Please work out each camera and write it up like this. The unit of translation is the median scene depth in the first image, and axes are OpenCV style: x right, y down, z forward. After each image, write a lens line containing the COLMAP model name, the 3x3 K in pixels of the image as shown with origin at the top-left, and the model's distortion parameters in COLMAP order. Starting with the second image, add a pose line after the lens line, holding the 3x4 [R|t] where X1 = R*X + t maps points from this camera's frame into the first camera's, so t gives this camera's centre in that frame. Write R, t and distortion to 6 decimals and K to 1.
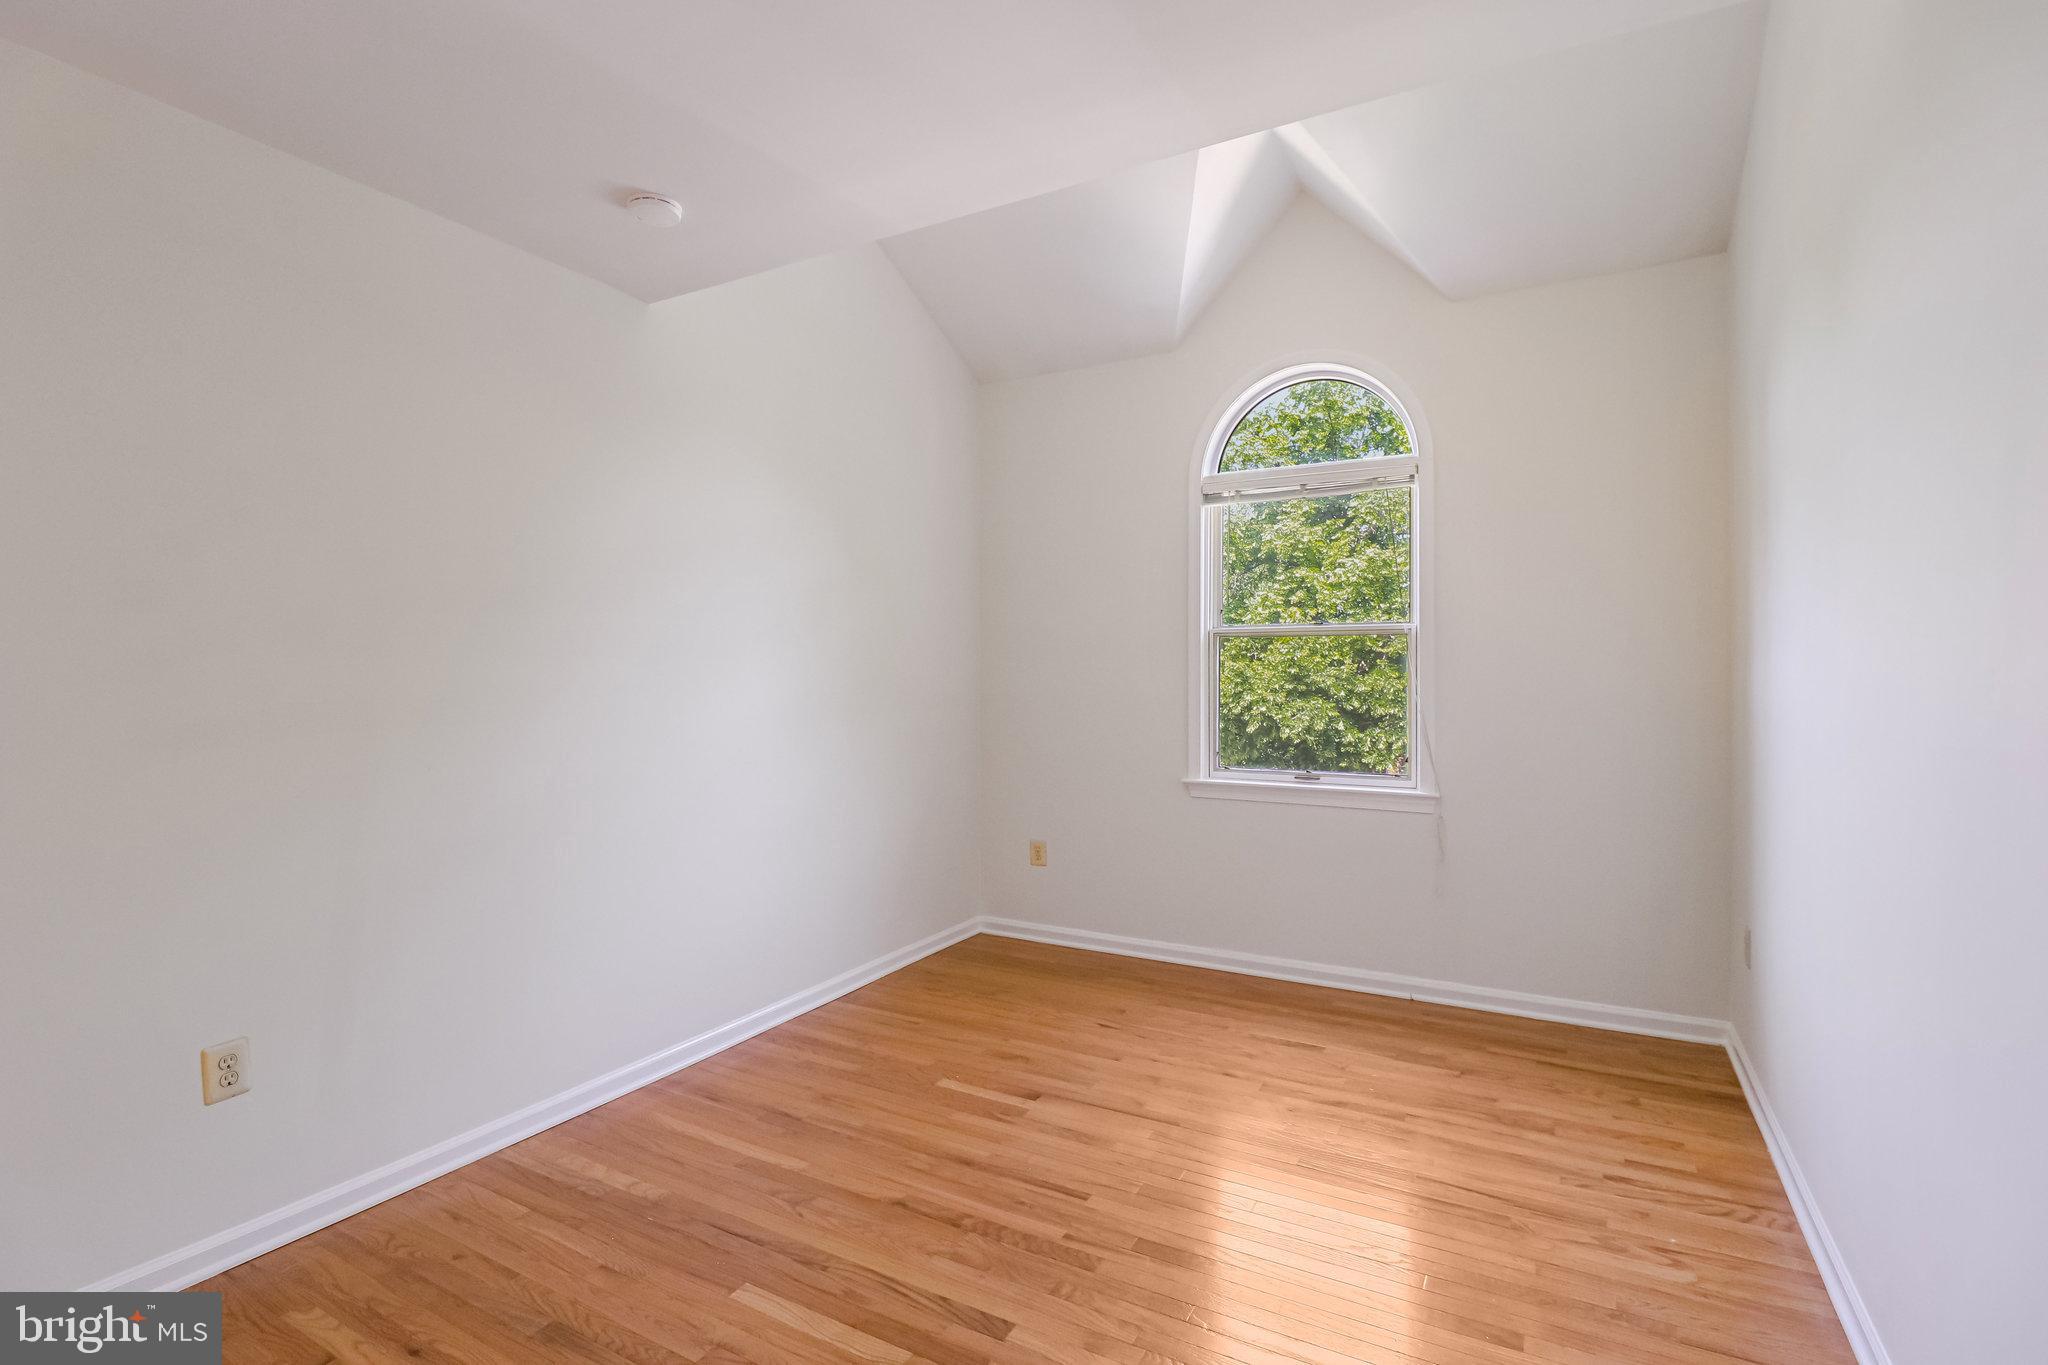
lens RADIAL K [[947.0, 0, 1025.0], [0, 947.0, 671.3], [0, 0, 1]] dist [-0.000748, -0.000374]
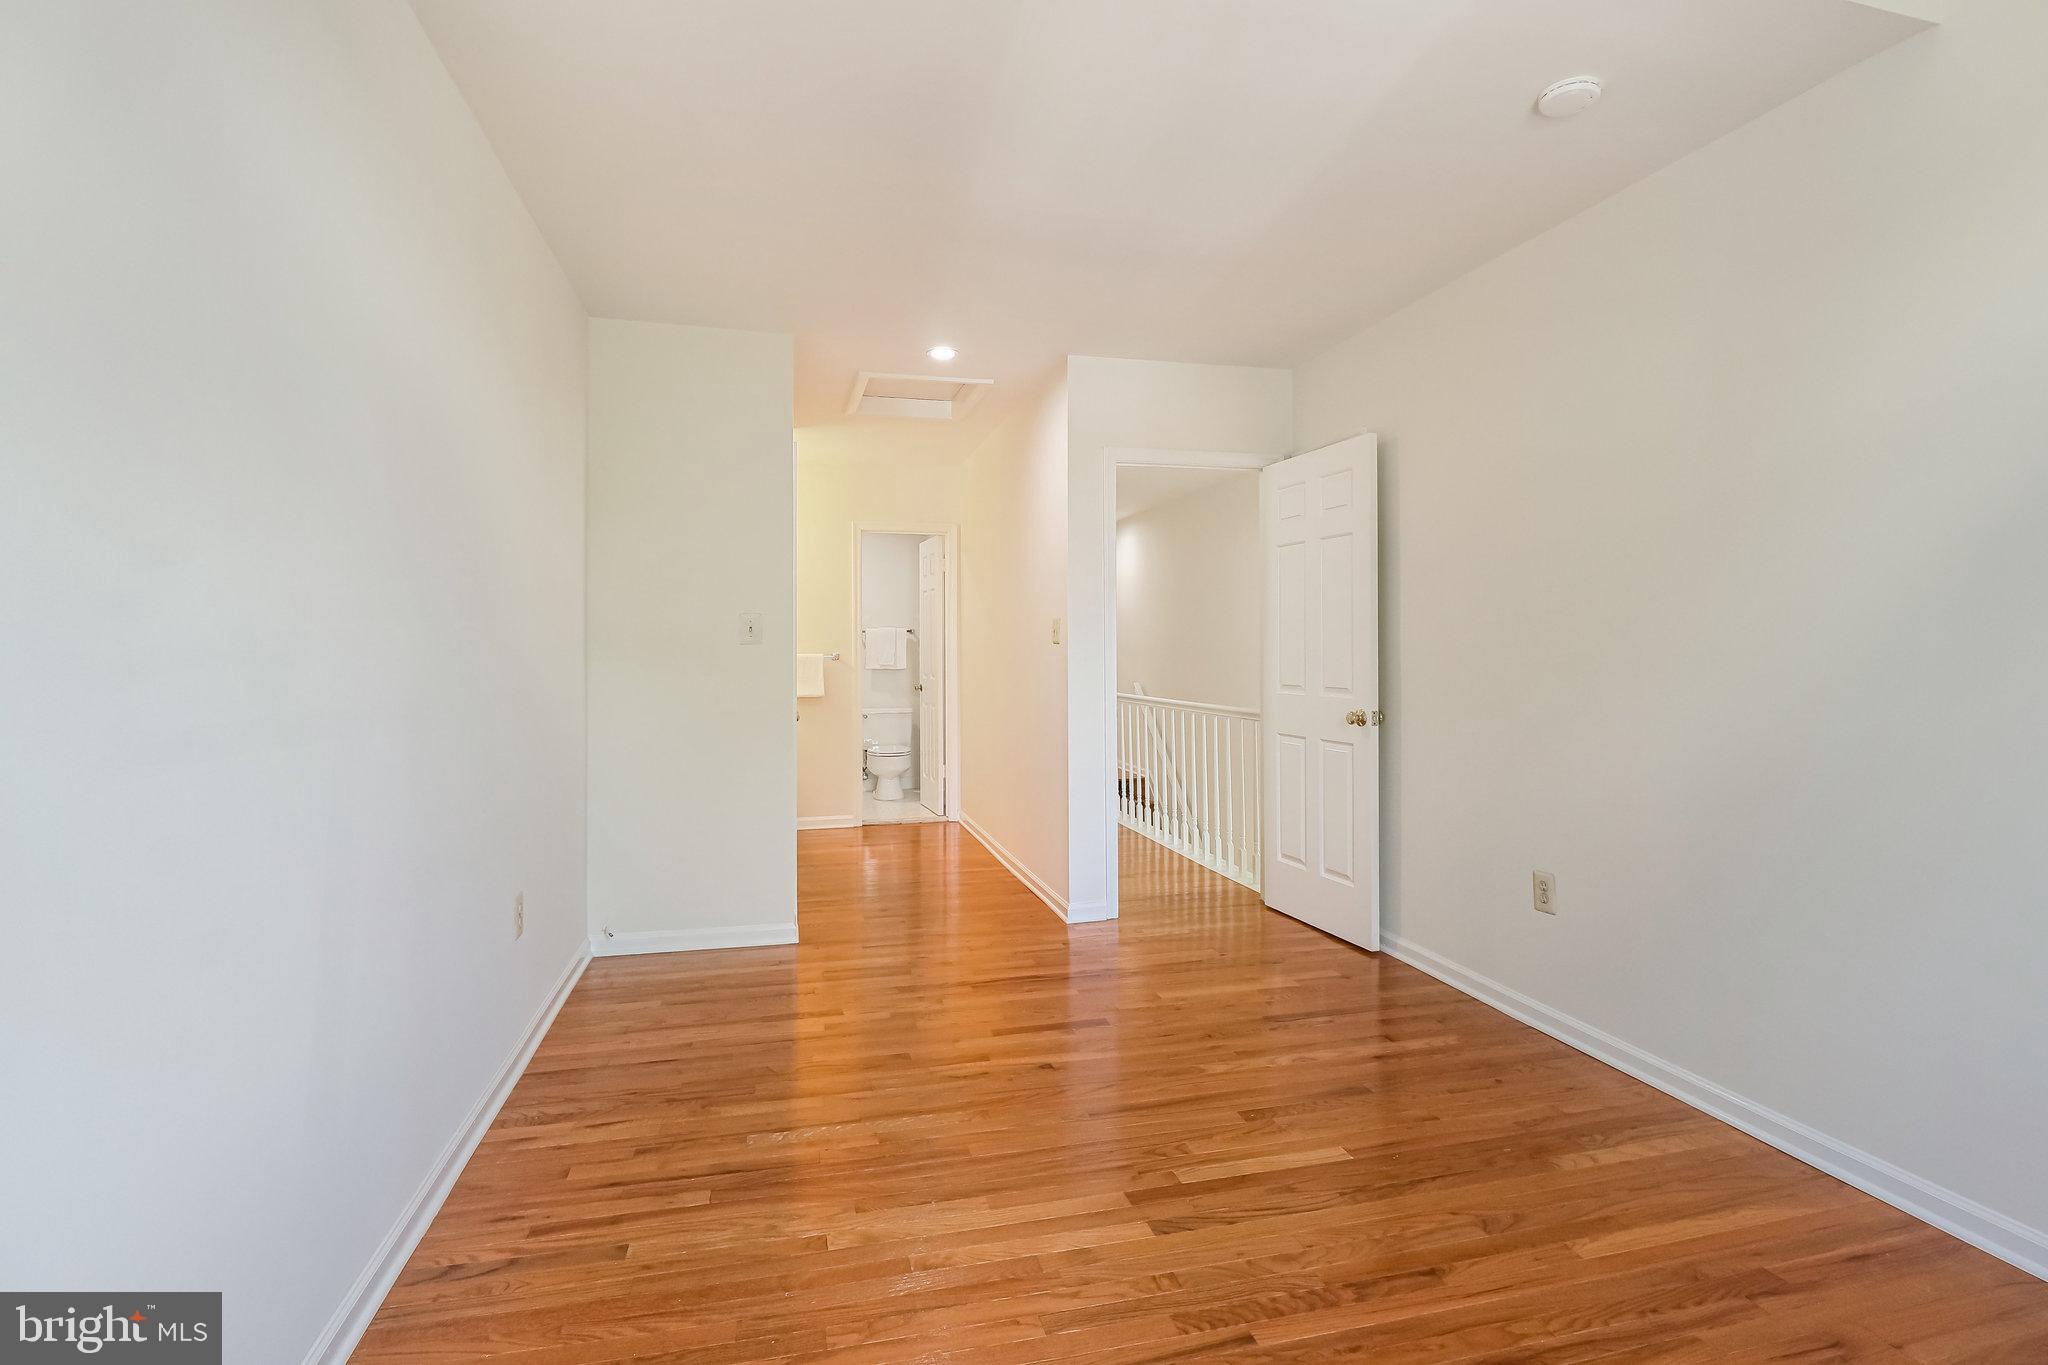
lens RADIAL K [[965.5, 0, 1020.9], [0, 965.5, 656.0], [0, 0, 1]] dist [-0.004875, -0.001257]
pose [[-0.724993, -0.000772, -0.688756, 0.695542], [-0.001147, 0.999999, 0.000087, 0.060700], [0.688755, 0.000853, -0.724994, 1.424799]]
